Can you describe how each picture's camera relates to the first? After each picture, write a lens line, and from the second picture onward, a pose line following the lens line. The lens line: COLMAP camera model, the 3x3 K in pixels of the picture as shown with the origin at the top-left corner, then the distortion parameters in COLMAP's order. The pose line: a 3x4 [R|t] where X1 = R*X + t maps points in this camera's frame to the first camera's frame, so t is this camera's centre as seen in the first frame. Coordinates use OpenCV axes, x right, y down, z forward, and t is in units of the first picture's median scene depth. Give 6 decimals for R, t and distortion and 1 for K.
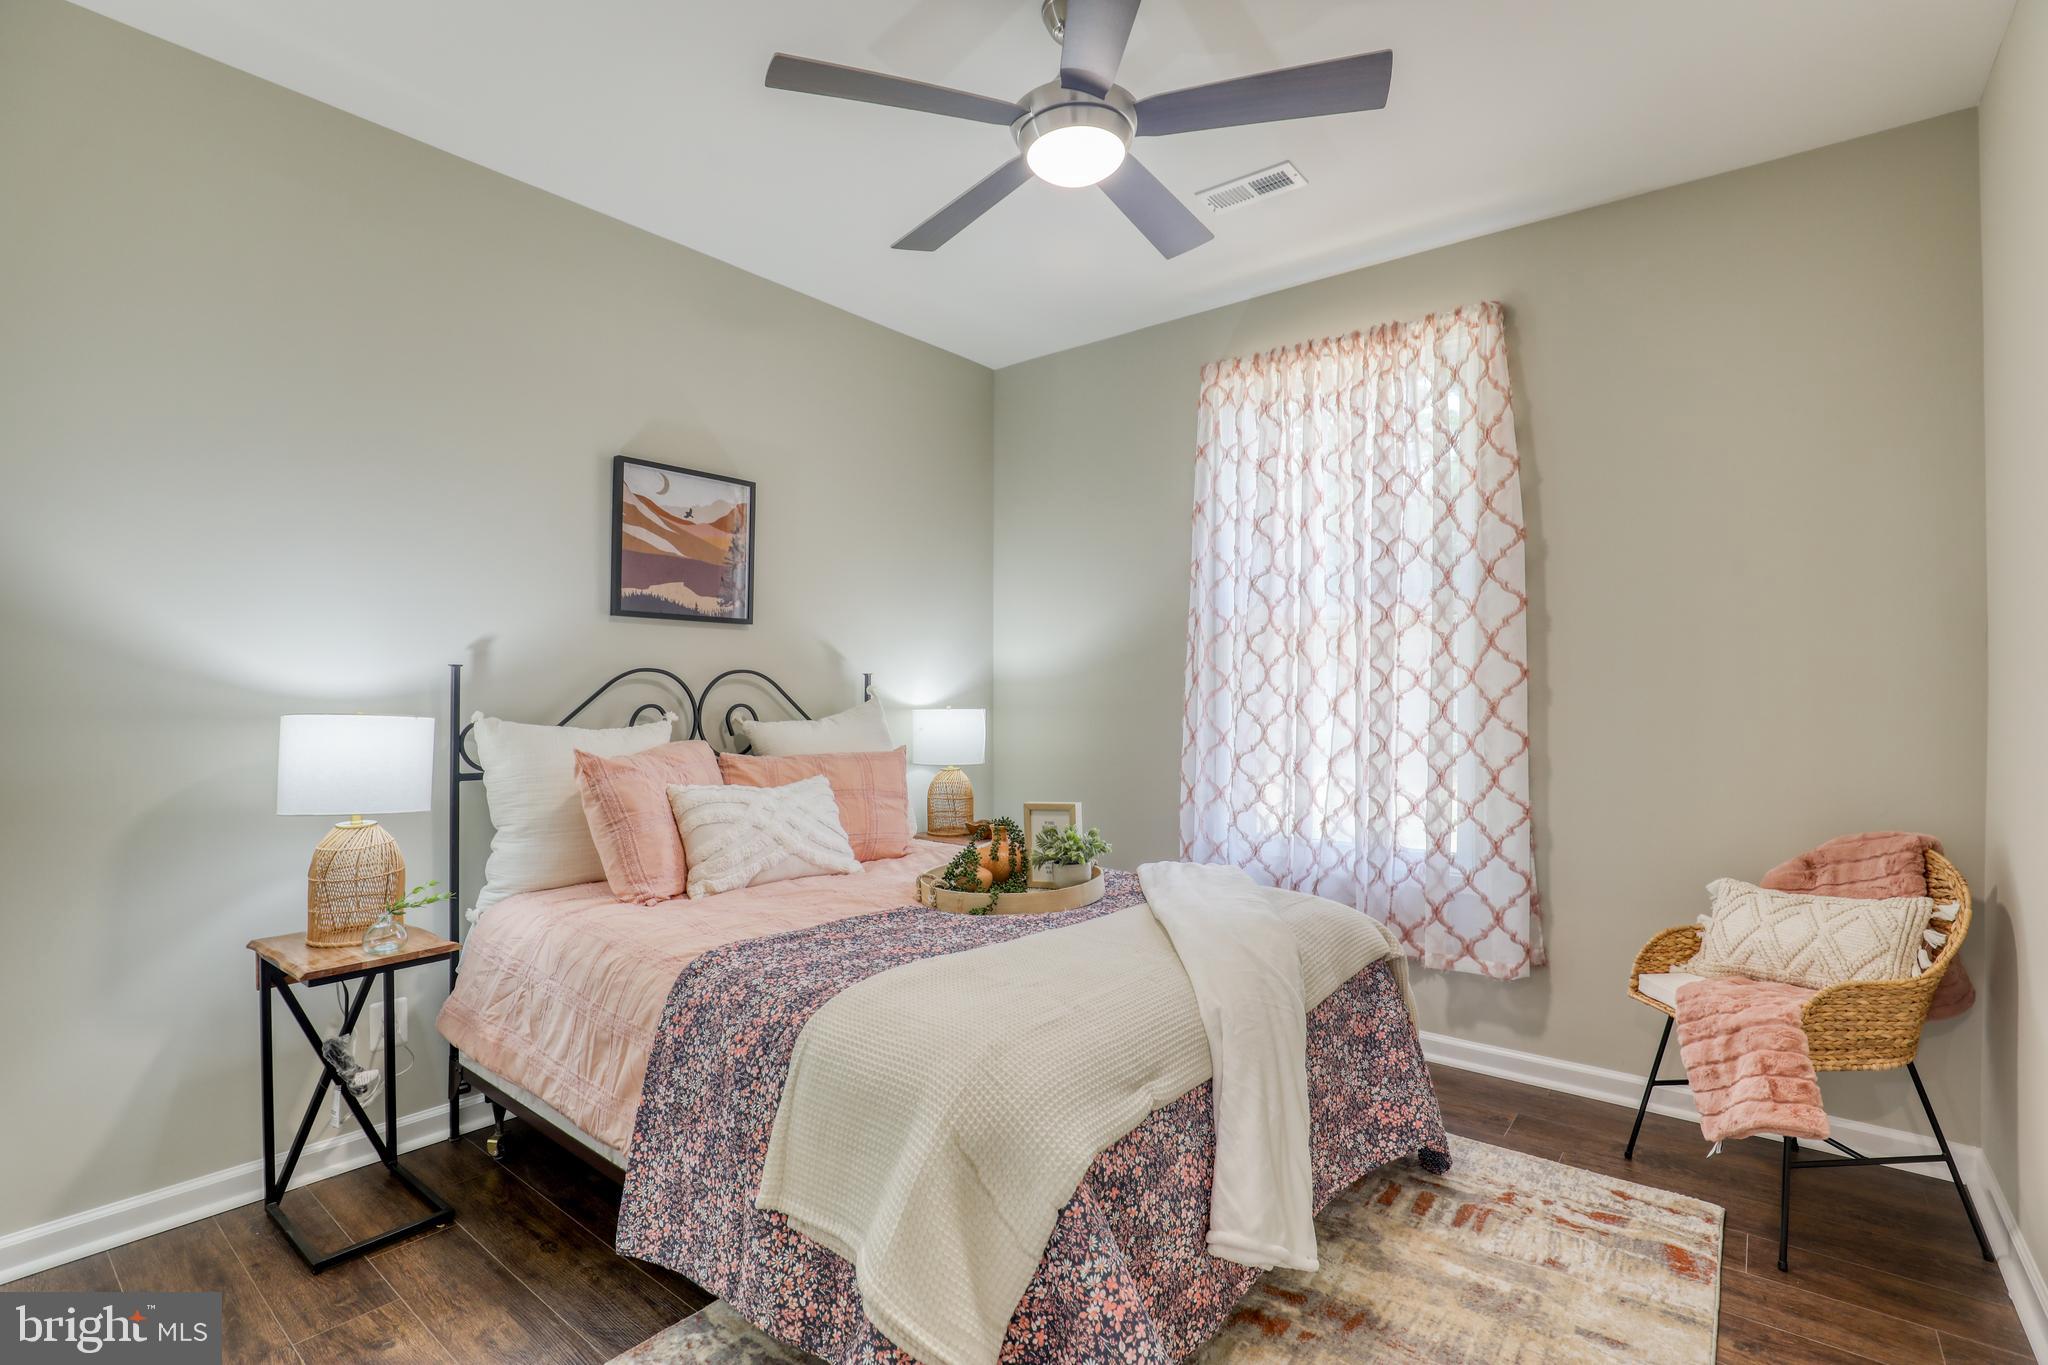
lens RADIAL K [[934.1, 0, 1016.4], [0, 934.1, 692.3], [0, 0, 1]] dist [-0.038734, 0.007918]
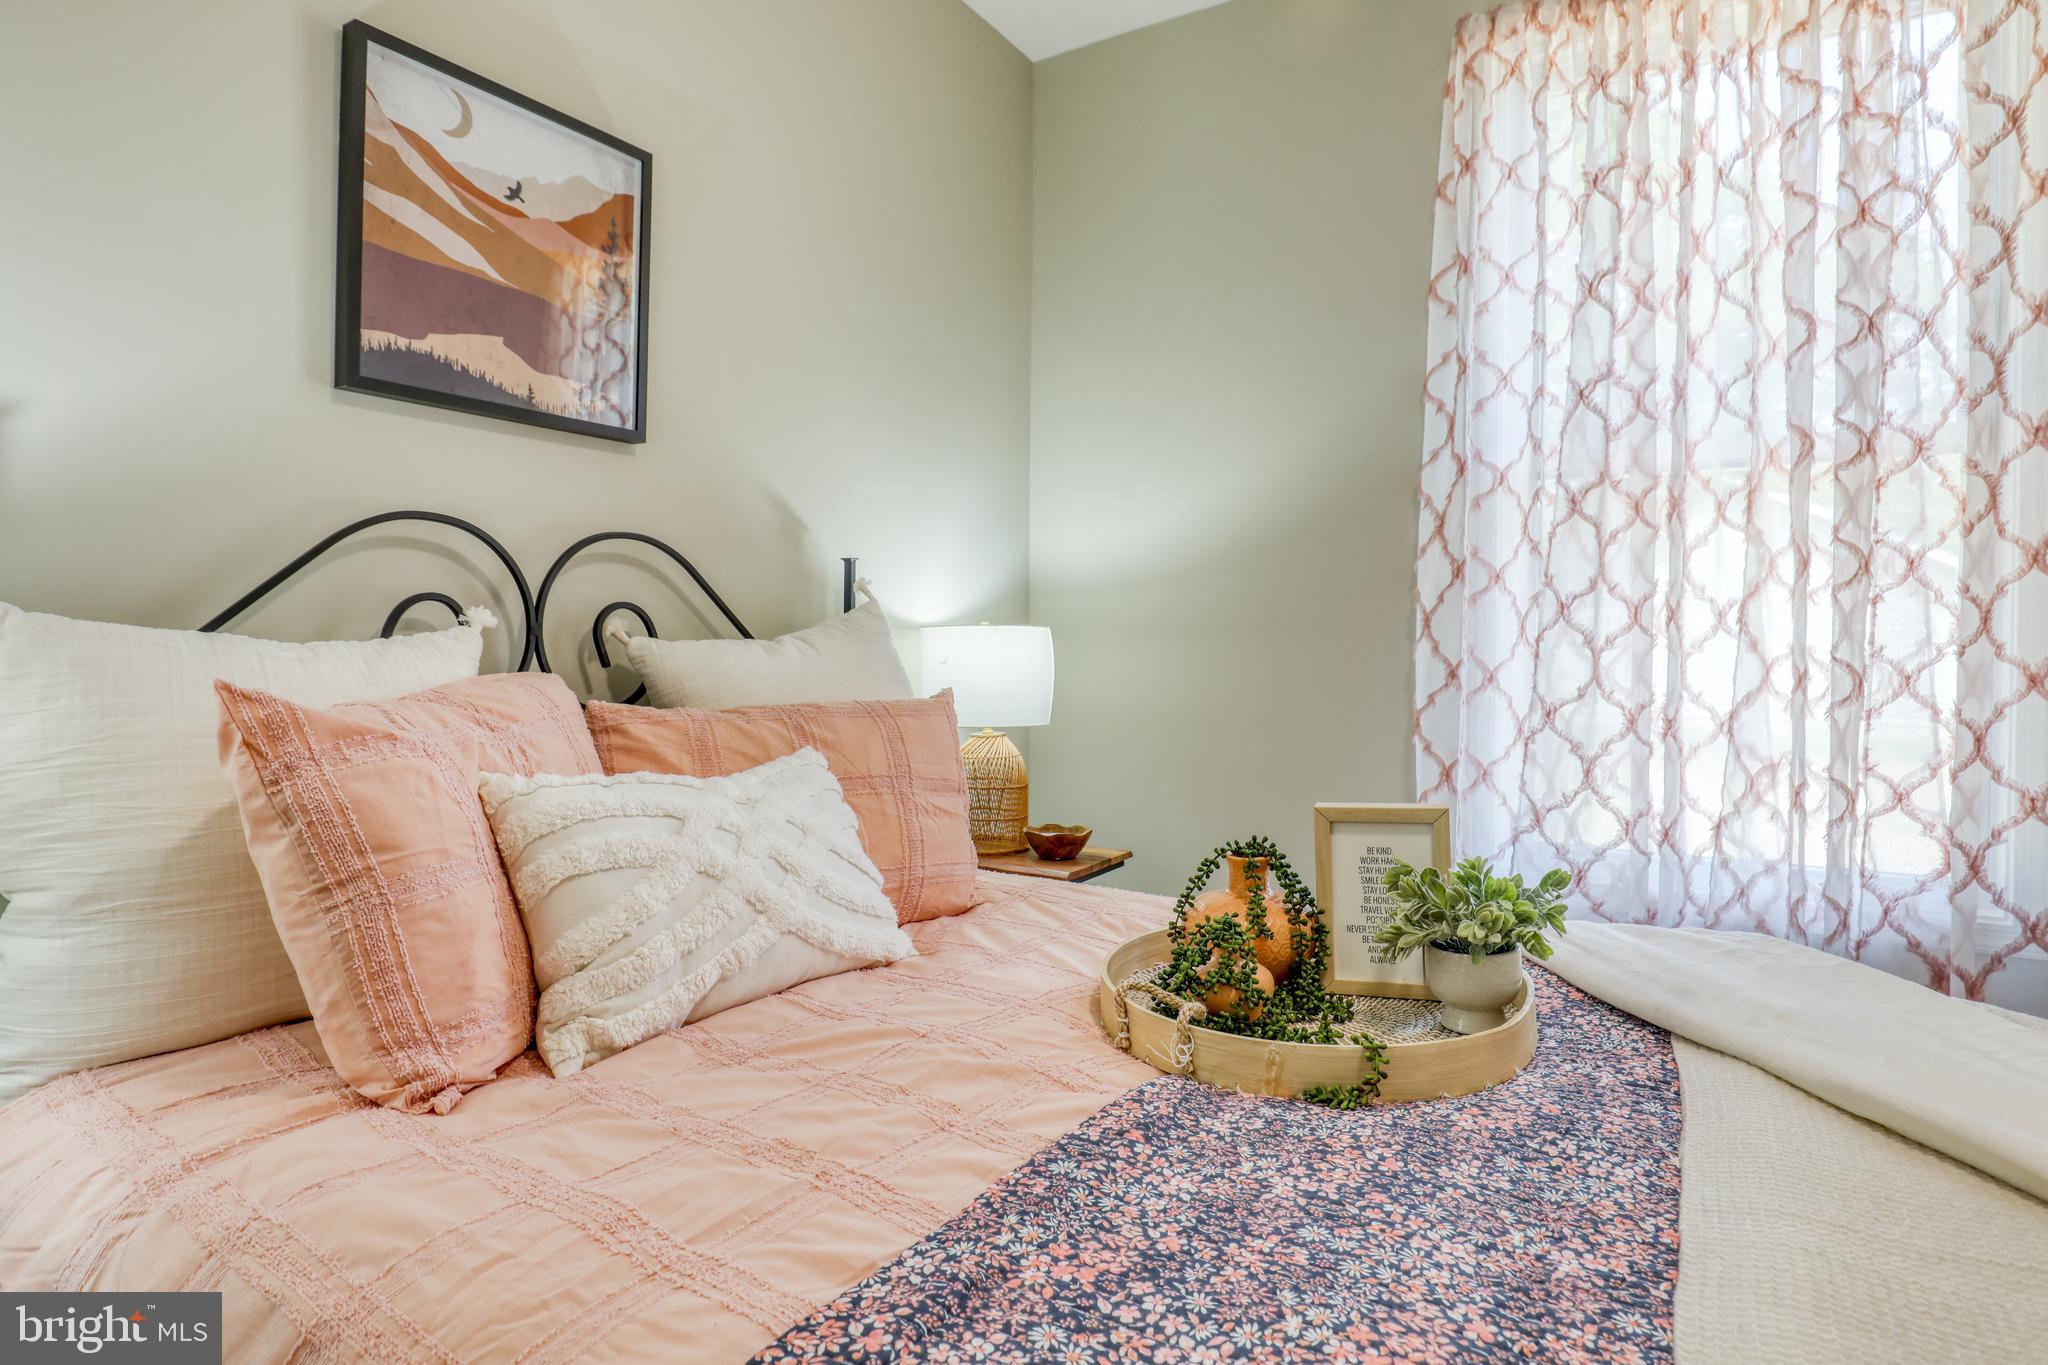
lens RADIAL K [[1109.6, 0, 1008.9], [0, 1109.6, 656.5], [0, 0, 1]] dist [-0.021487, 0.000500]
pose [[0.991978, 0.003366, 0.126363, -0.179796], [-0.004536, 0.999949, 0.008975, 0.036860], [-0.126327, -0.009477, 0.991943, 0.427103]]
